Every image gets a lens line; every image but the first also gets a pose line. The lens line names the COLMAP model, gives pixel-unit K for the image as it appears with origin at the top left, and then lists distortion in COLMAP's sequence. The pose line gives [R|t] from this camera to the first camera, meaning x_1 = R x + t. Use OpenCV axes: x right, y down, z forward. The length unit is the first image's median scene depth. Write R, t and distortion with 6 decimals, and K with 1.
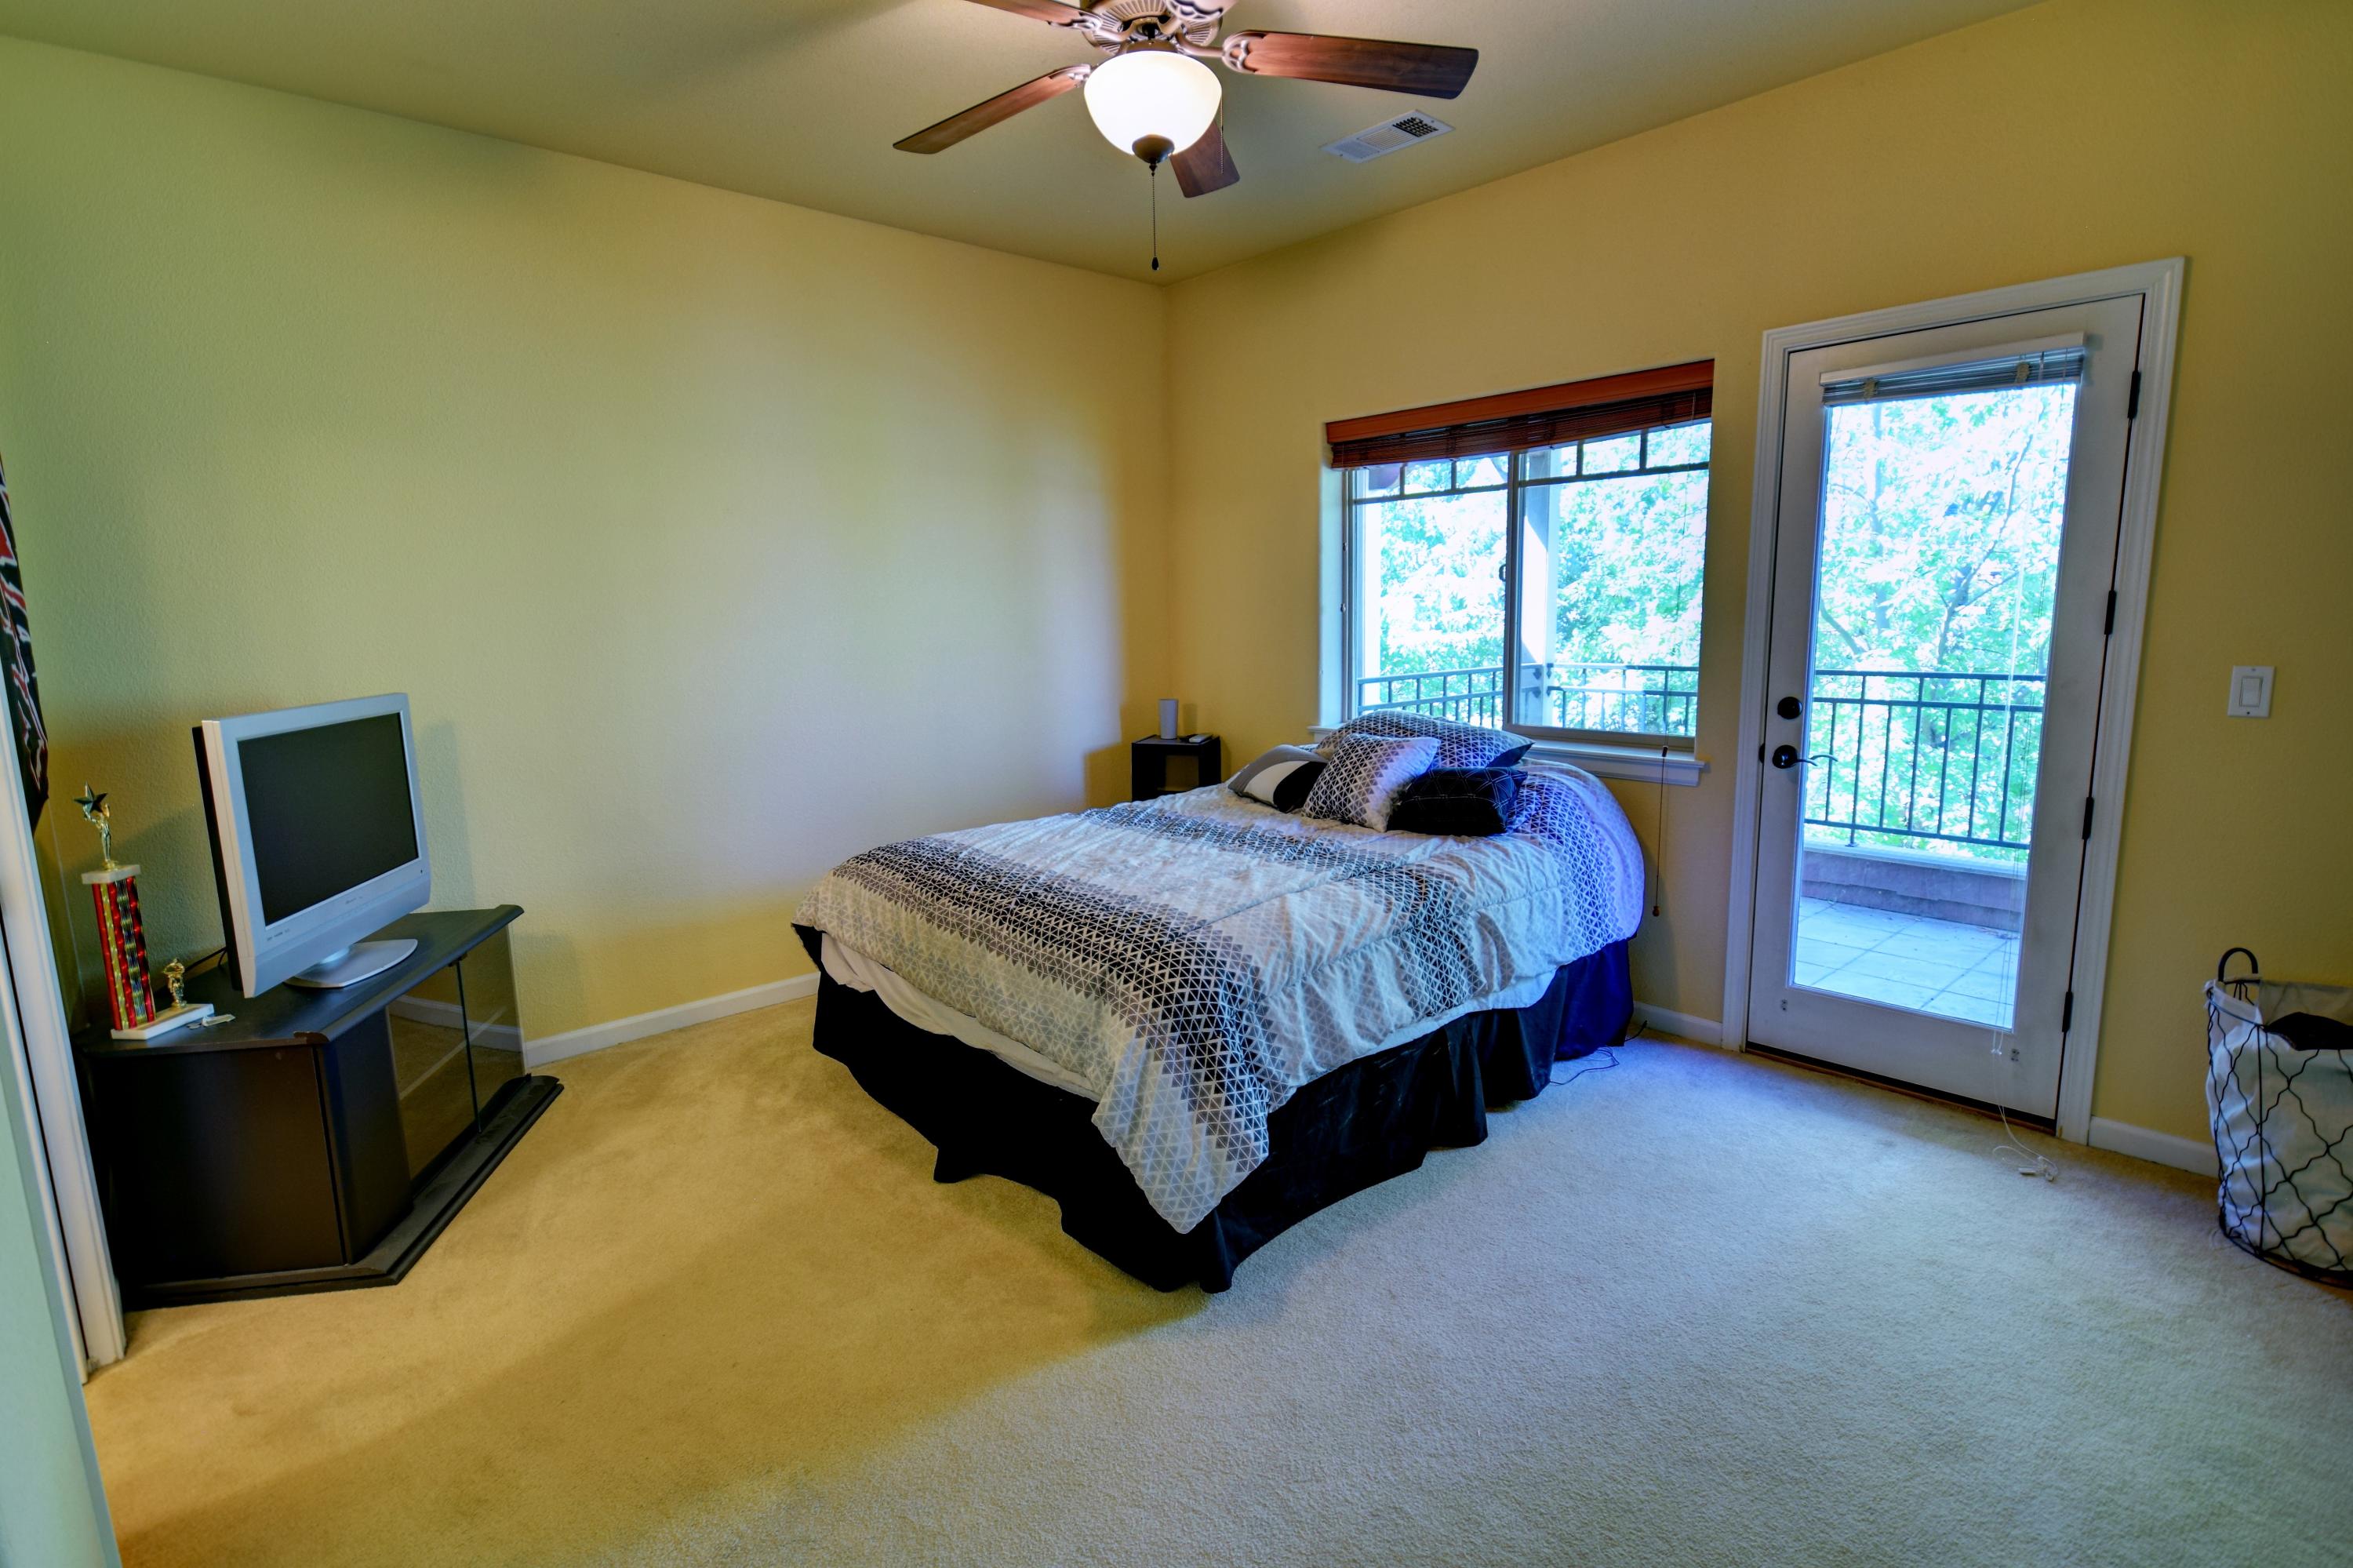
lens RADIAL K [[1156.2, 0, 1173.6], [0, 1156.2, 792.0], [0, 0, 1]] dist [-0.001339, 0.000729]
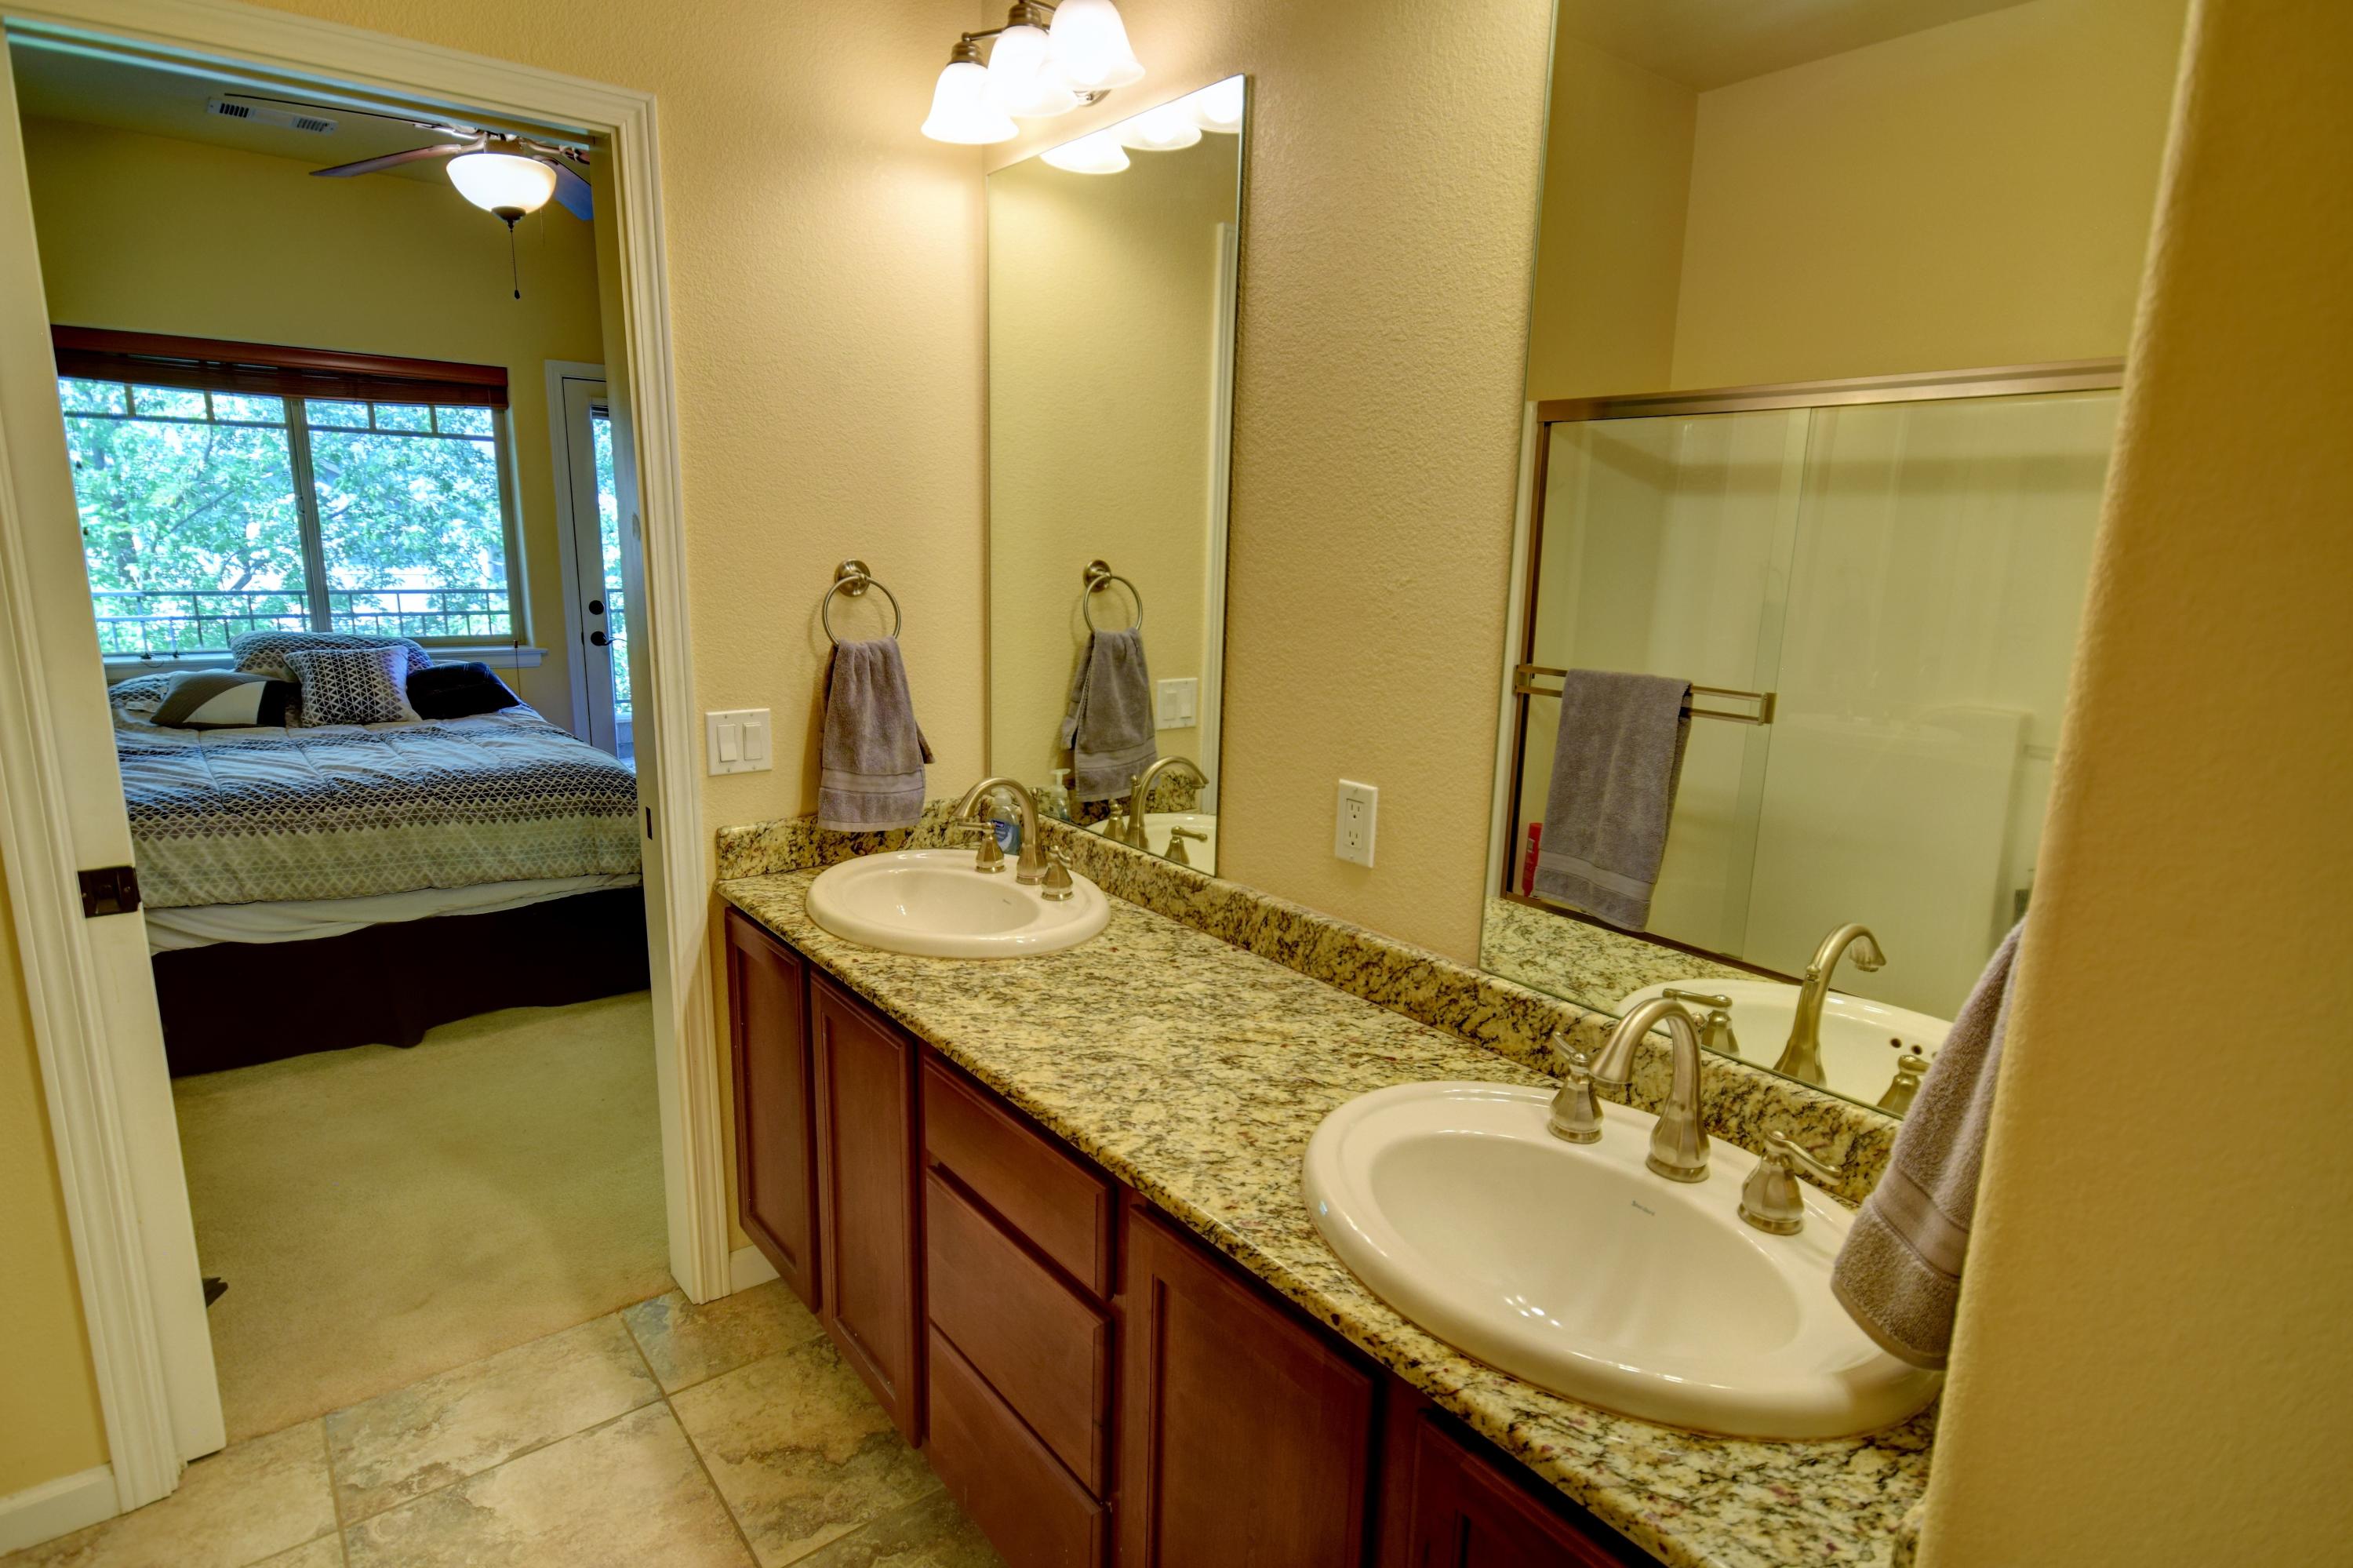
lens RADIAL K [[1217.0, 0, 1163.8], [0, 1217.0, 783.2], [0, 0, 1]] dist [0.014967, 0.000899]
pose [[0.057226, -0.176343, 0.982664, -1.110208], [0.134642, 0.976648, 0.167423, -0.012886], [-0.989240, 0.122727, 0.079633, 0.126498]]
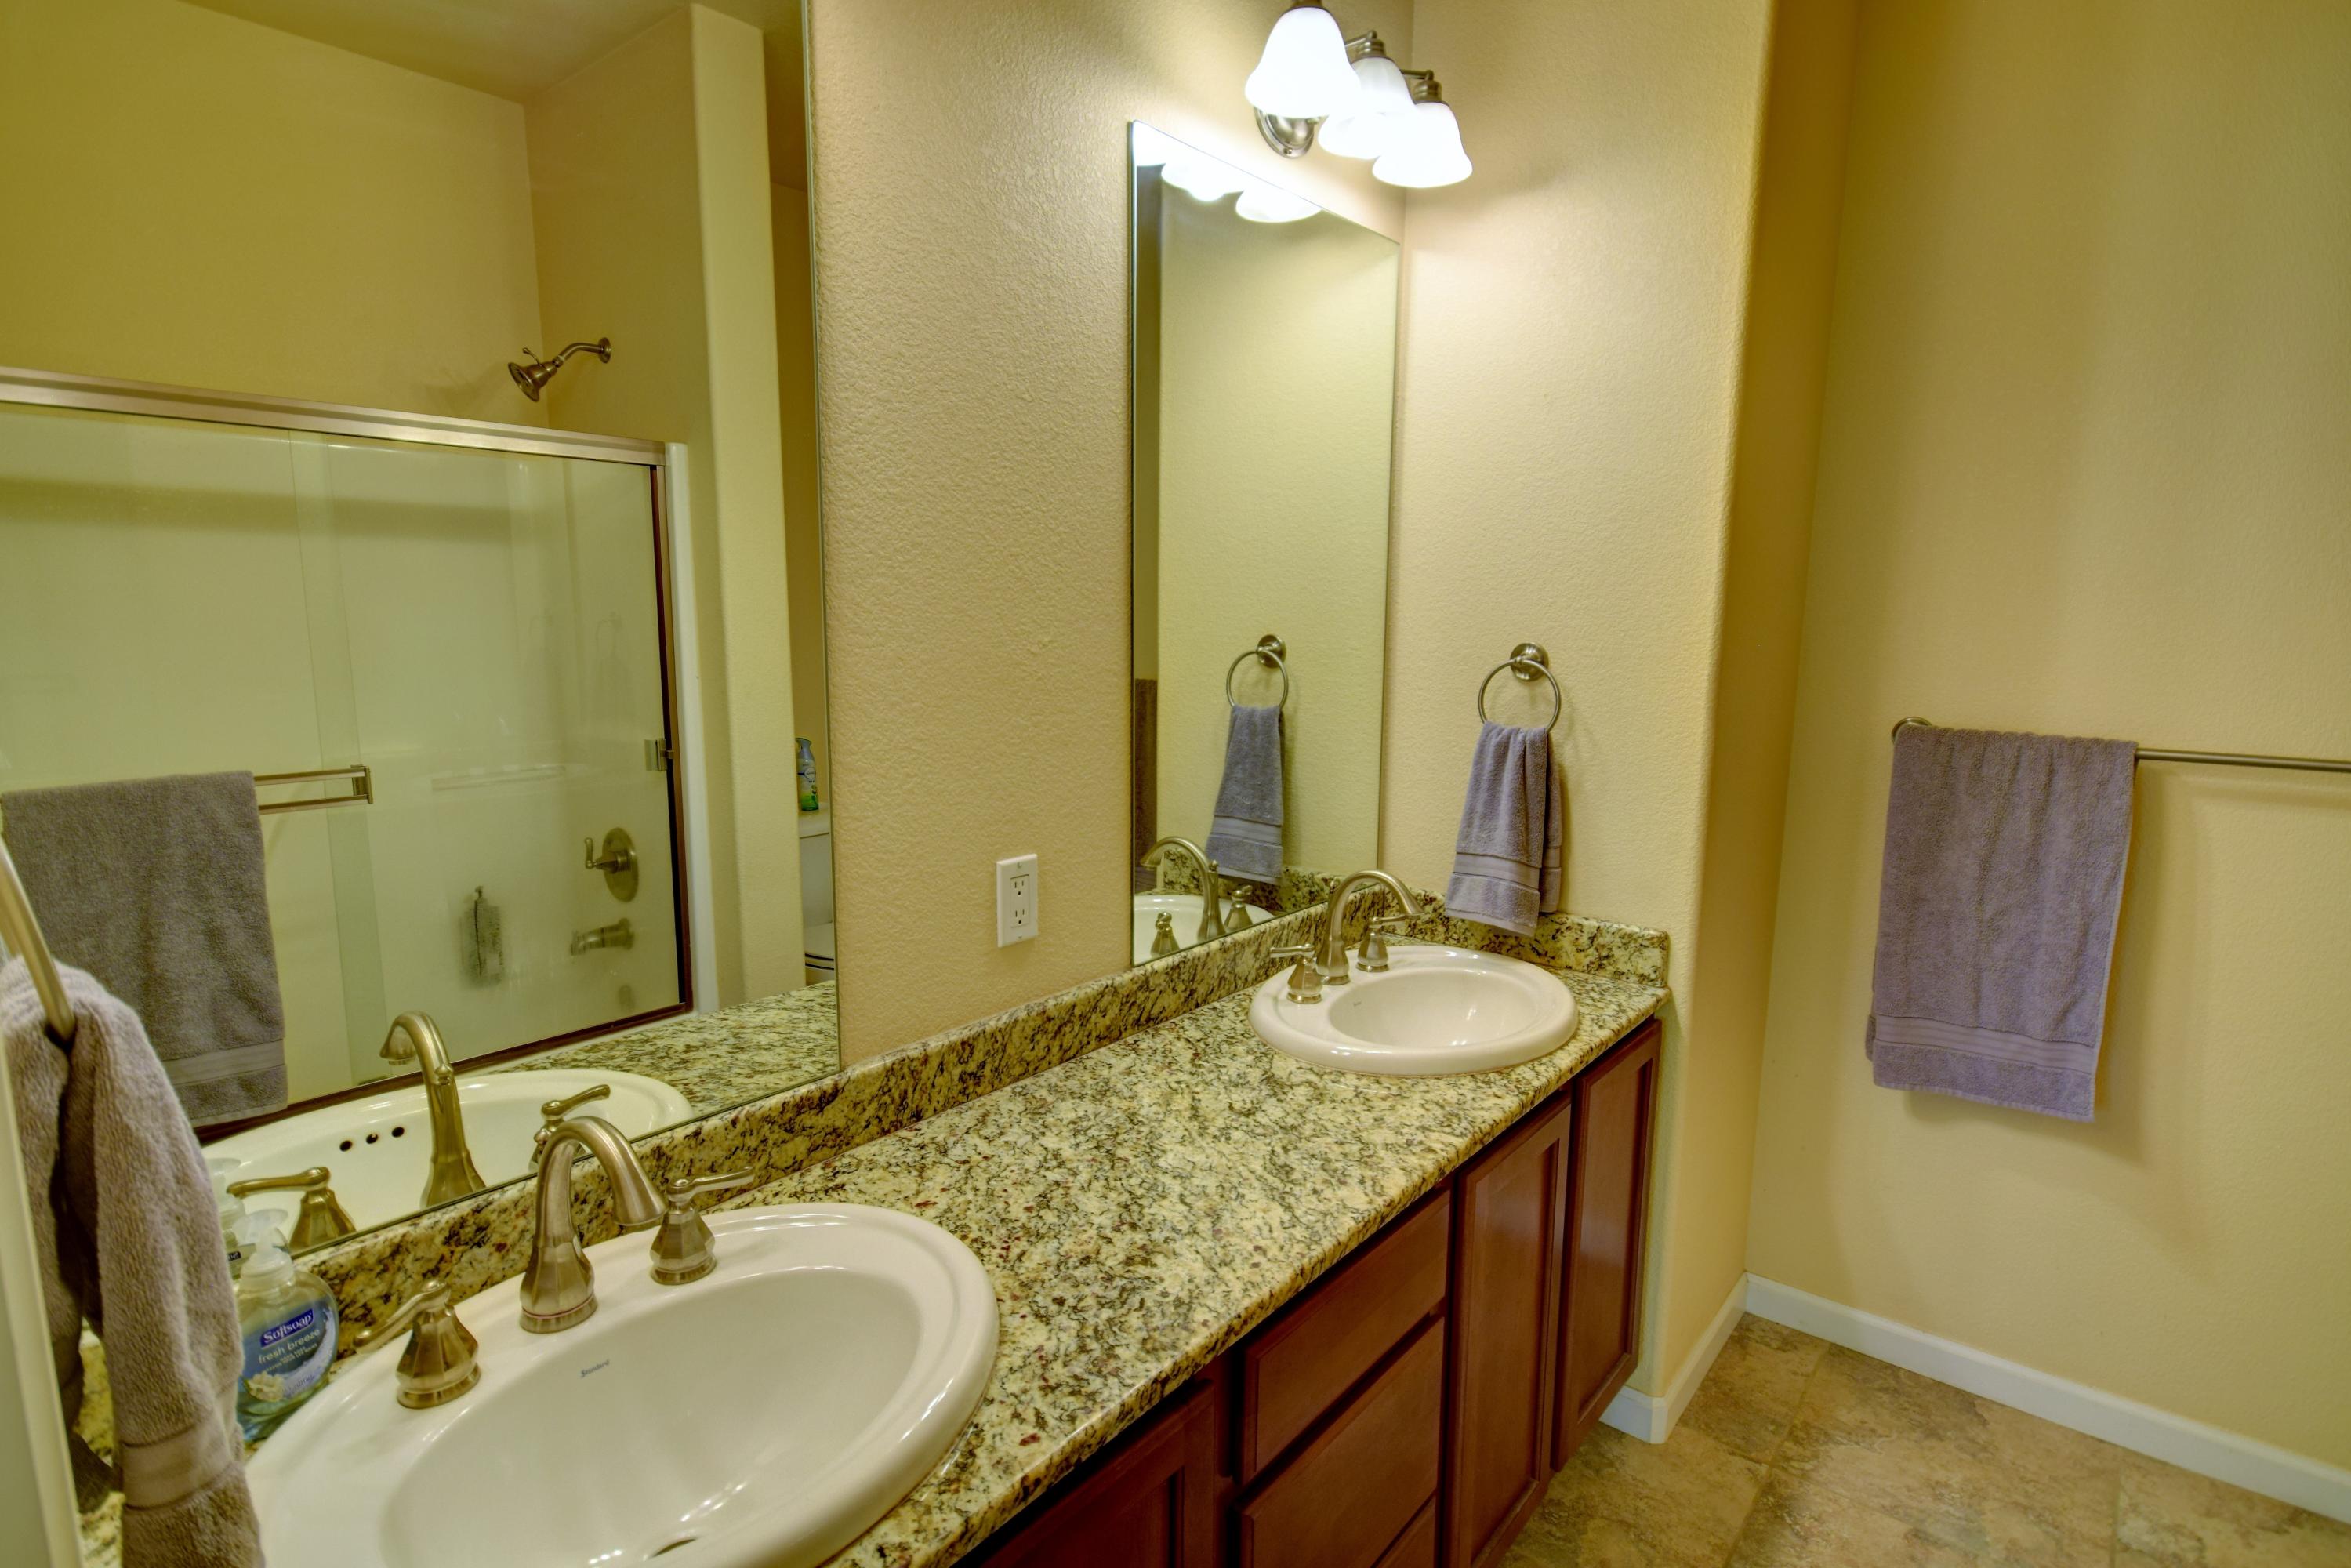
lens RADIAL K [[1216.0, 0, 1162.9], [0, 1216.0, 783.2], [0, 0, 1]] dist [0.014967, 0.000899]
pose [[-0.987503, 0.040060, -0.152423, -0.593326], [-0.008256, 0.952677, 0.303873, -0.090577], [0.157383, 0.301334, -0.940440, 0.536210]]
